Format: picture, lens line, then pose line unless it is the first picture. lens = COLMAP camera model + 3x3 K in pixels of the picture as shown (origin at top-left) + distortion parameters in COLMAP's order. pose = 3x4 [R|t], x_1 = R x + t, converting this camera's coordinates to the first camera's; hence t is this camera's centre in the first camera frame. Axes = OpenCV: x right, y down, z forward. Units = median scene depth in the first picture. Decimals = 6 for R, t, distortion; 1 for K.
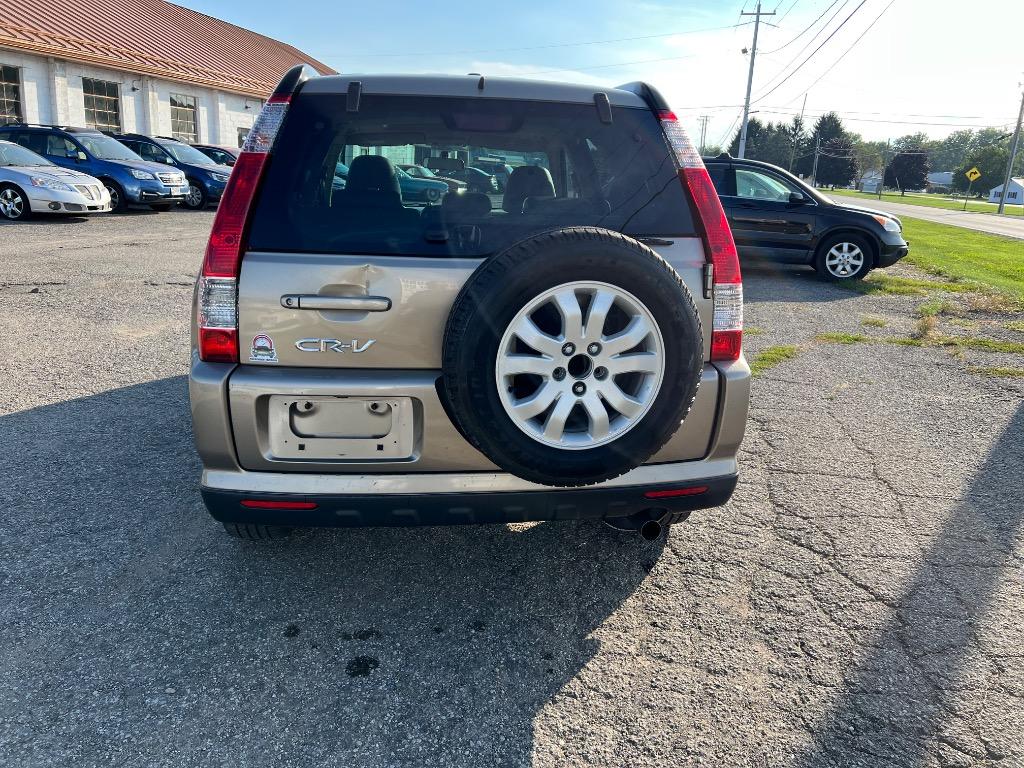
lens RADIAL K [[779.3, 0, 517.1], [0, 779.3, 385.0], [0, 0, 1]] dist [0.058115, -0.054656]
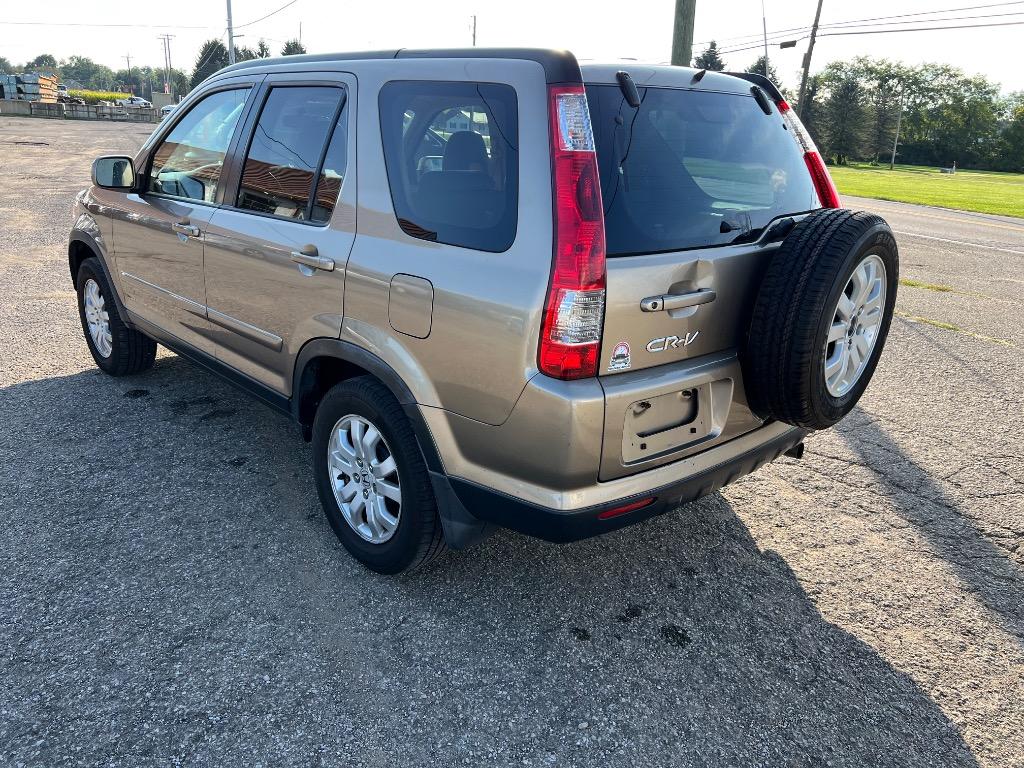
lens RADIAL K [[779.3, 0, 529.9], [0, 779.3, 380.1], [0, 0, 1]] dist [0.058115, -0.054656]
pose [[0.806564, -0.184486, 0.561622, -0.870594], [0.140305, 0.982651, 0.121292, -0.136168], [-0.574255, -0.019032, 0.818455, 0.242711]]
